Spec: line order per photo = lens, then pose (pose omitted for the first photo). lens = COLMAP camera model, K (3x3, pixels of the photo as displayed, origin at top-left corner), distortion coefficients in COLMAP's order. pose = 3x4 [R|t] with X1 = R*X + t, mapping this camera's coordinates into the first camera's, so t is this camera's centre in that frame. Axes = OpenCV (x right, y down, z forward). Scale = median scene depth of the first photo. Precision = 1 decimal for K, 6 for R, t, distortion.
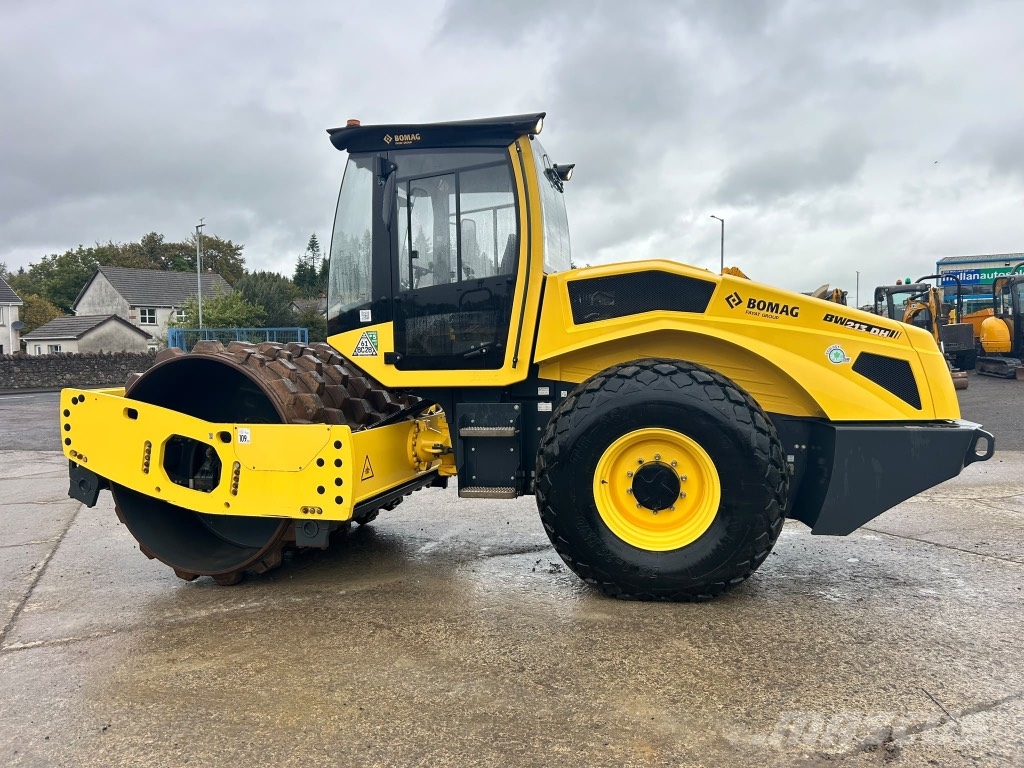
lens RADIAL K [[770.8, 0, 506.3], [0, 770.8, 389.2], [0, 0, 1]] dist [0.061446, -0.071179]
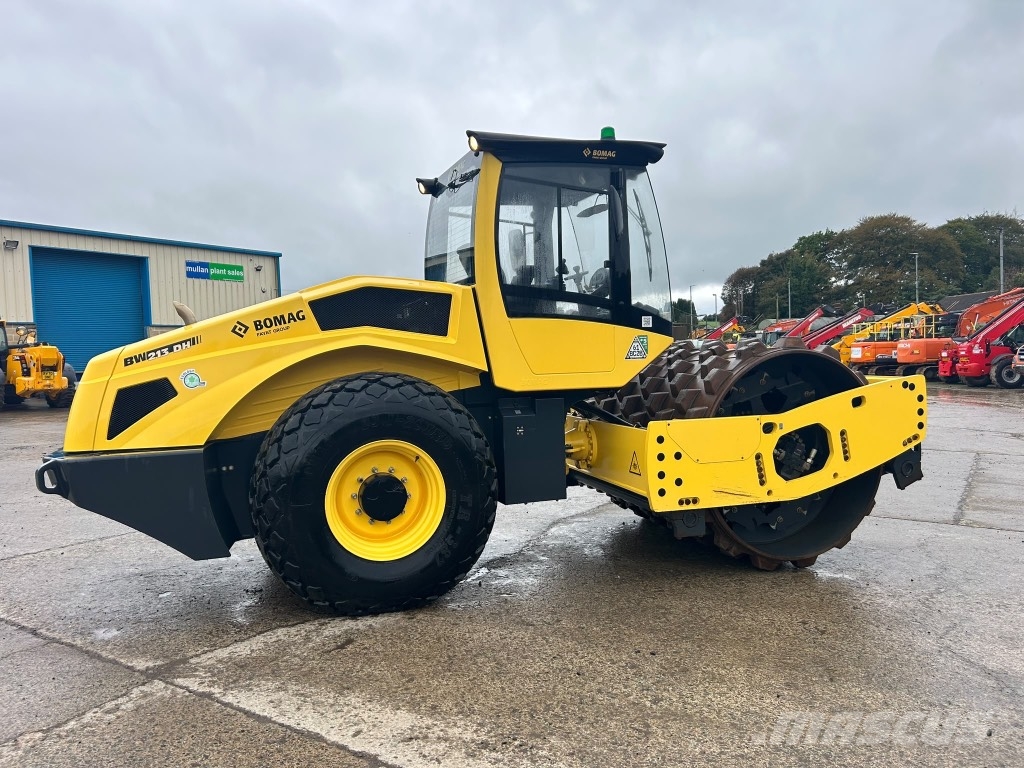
lens RADIAL K [[770.8, 0, 506.0], [0, 770.8, 387.2], [0, 0, 1]] dist [0.061446, -0.071179]
pose [[-0.838273, 0.065525, -0.541299, 0.629956], [0.015877, 0.995265, 0.095890, -0.124254], [0.545020, 0.071788, -0.835344, 2.120270]]
